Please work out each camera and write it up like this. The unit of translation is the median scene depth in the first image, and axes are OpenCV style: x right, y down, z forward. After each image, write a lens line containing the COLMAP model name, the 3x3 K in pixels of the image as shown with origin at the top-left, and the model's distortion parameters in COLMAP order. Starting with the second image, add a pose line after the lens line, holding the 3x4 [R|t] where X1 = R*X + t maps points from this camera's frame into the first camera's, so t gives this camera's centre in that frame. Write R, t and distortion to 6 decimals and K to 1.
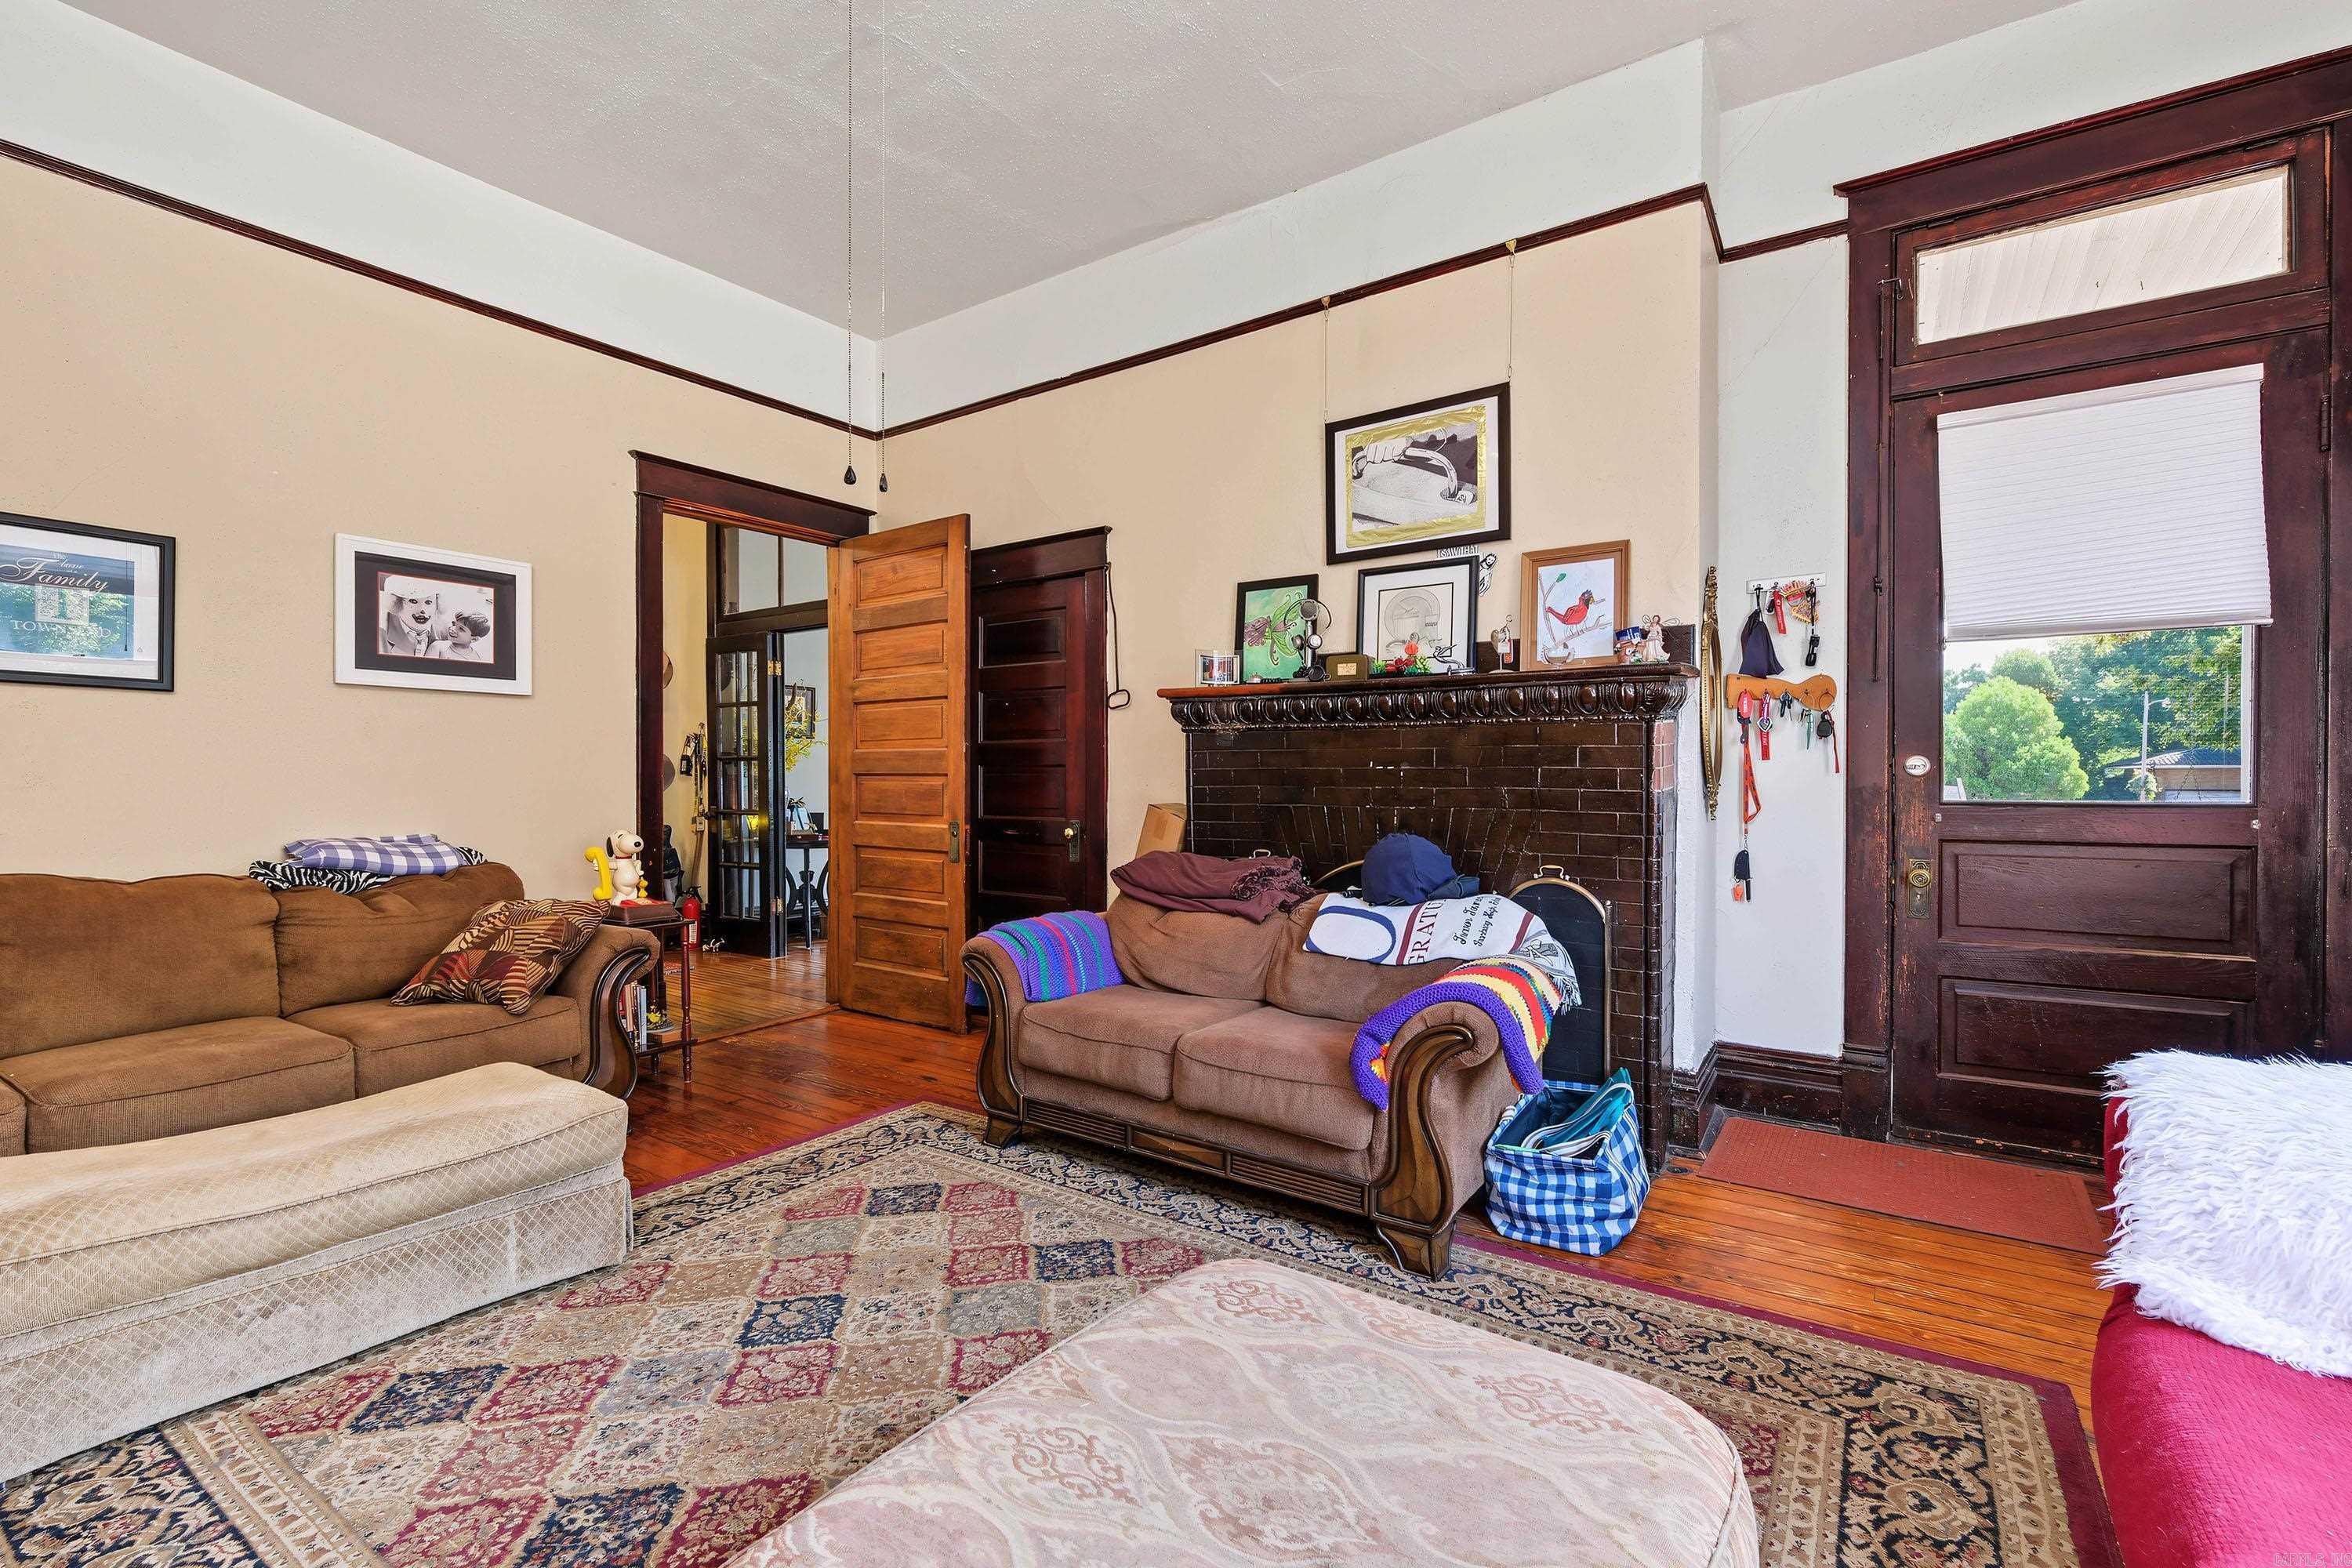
lens RADIAL K [[1020.1, 0, 1176.8], [0, 1020.1, 792.0], [0, 0, 1]] dist [0.001081, 0.000156]
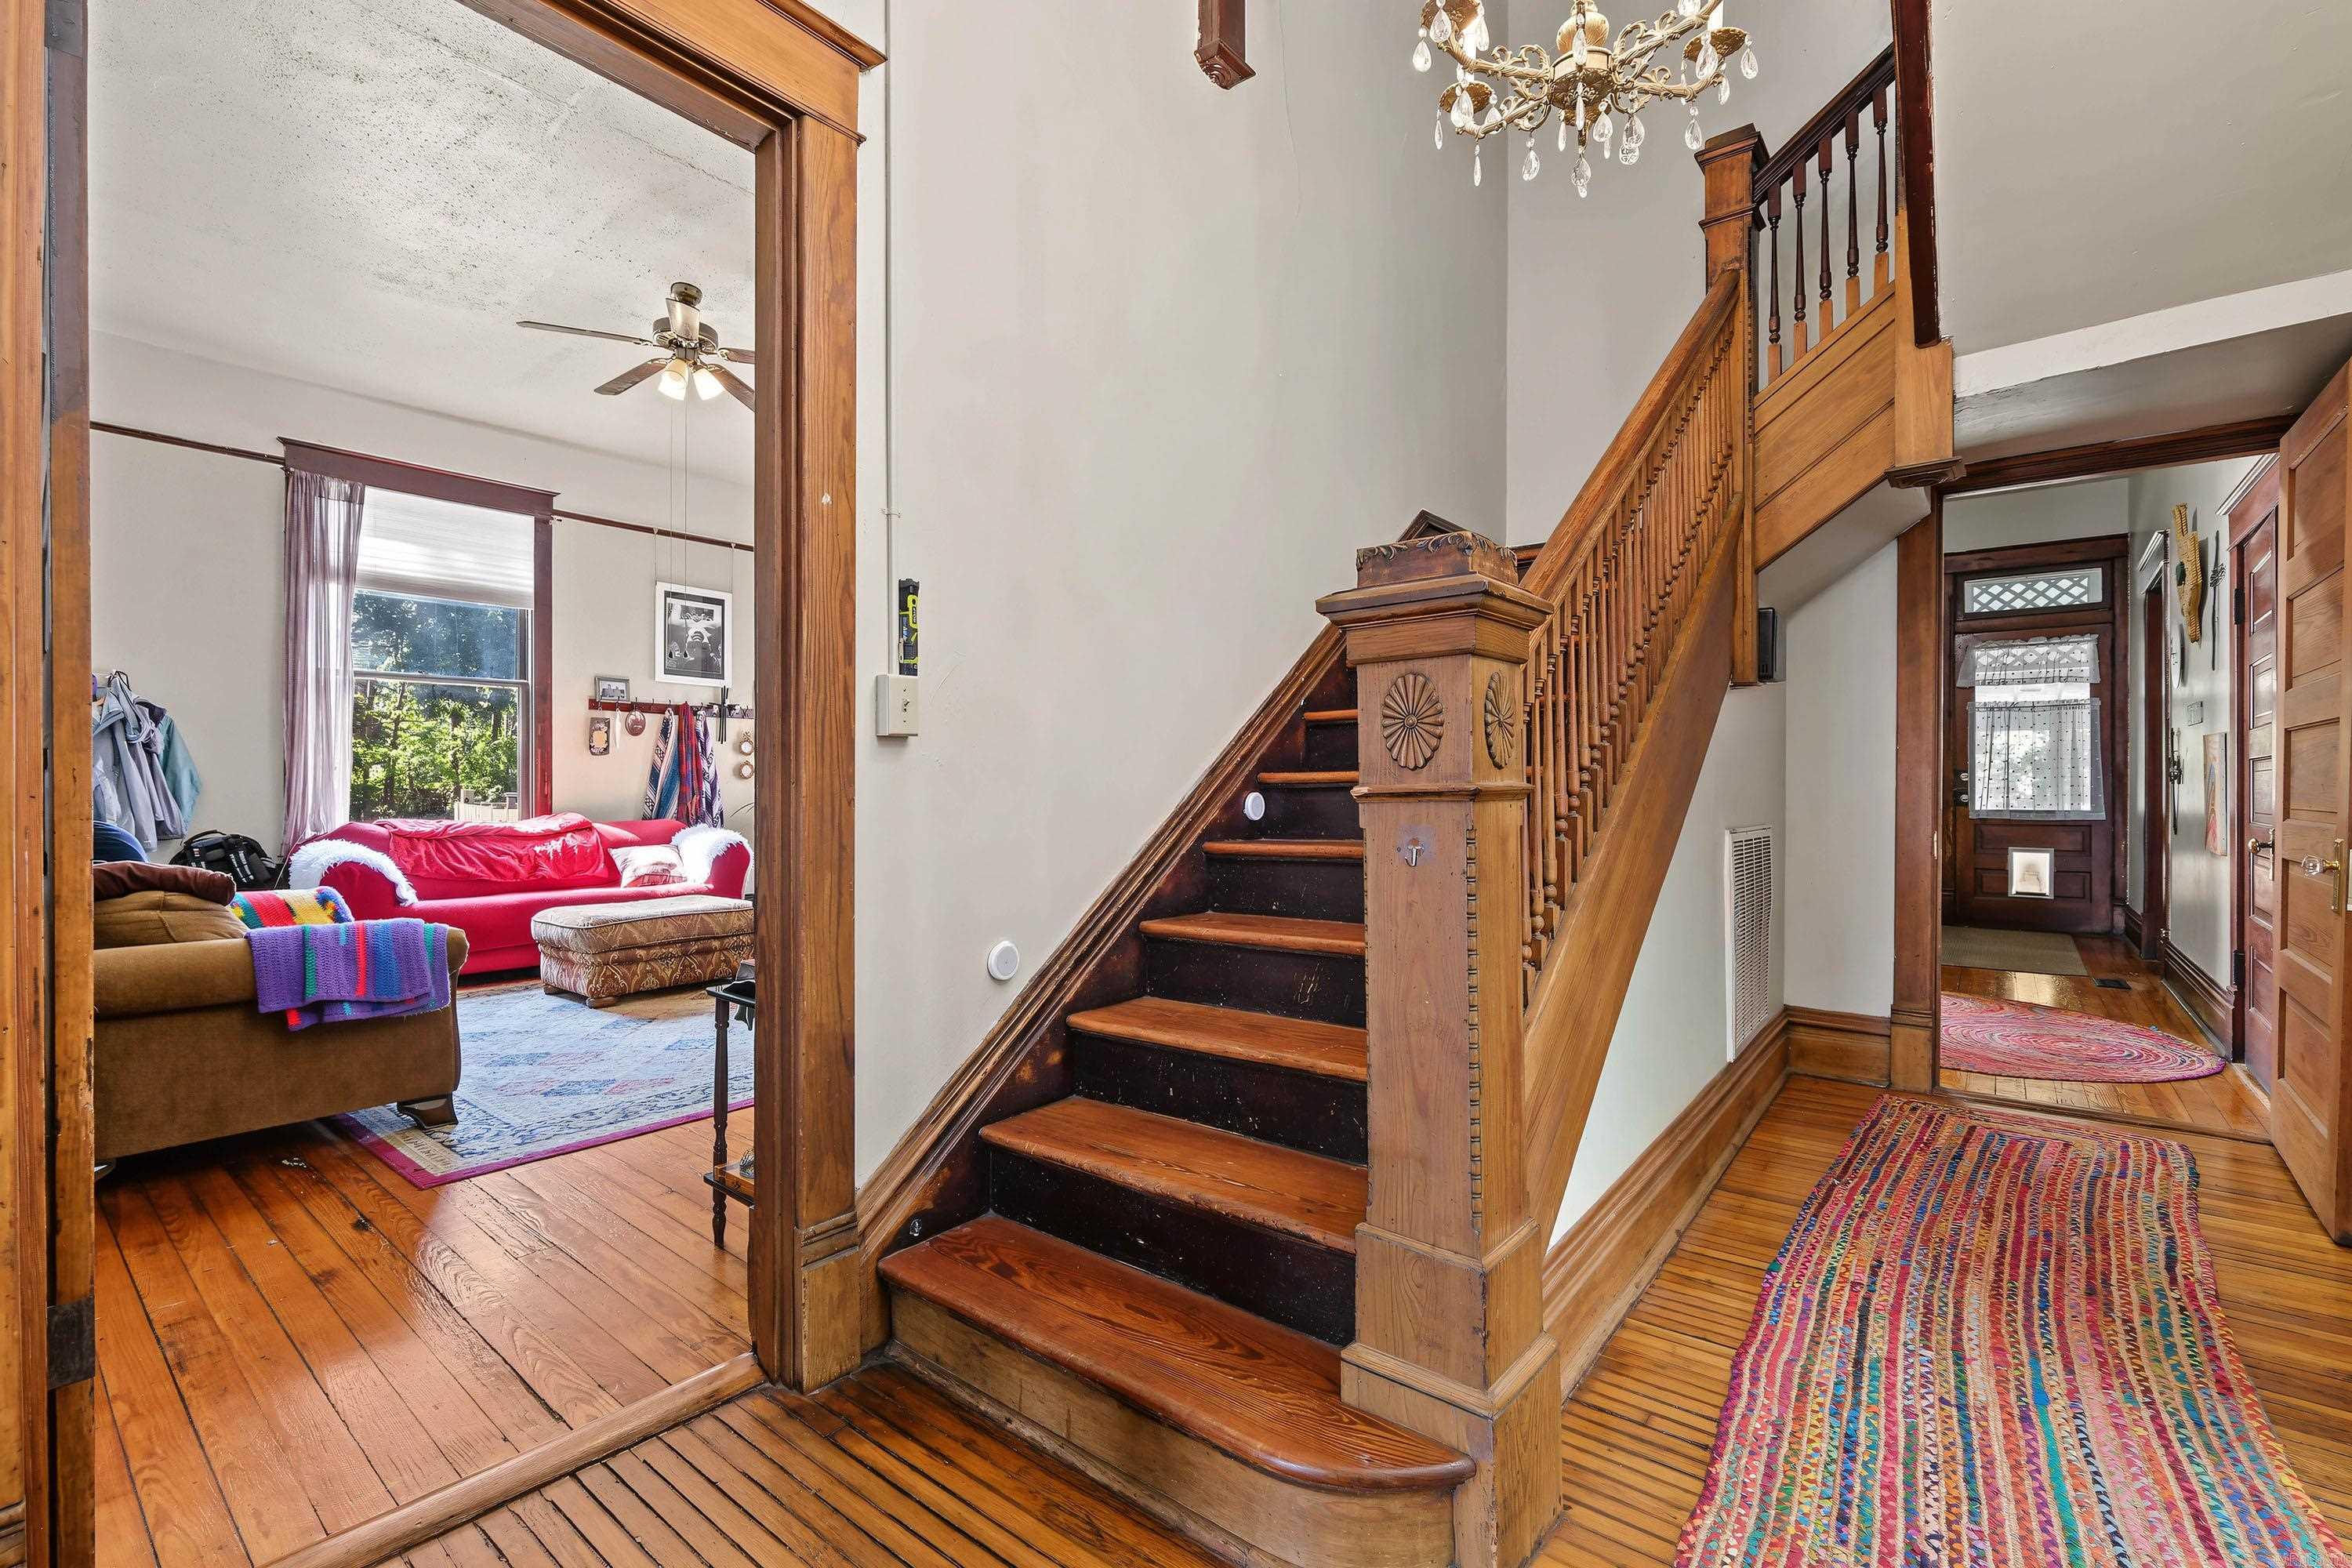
lens RADIAL K [[1020.1, 0, 1175.9], [0, 1020.1, 788.2], [0, 0, 1]] dist [0.001081, 0.000156]
pose [[-0.997498, -0.002851, 0.070635, -1.028681], [-0.002700, 0.999994, 0.002233, 0.000807], [-0.070640, 0.002037, -0.997500, 2.059085]]
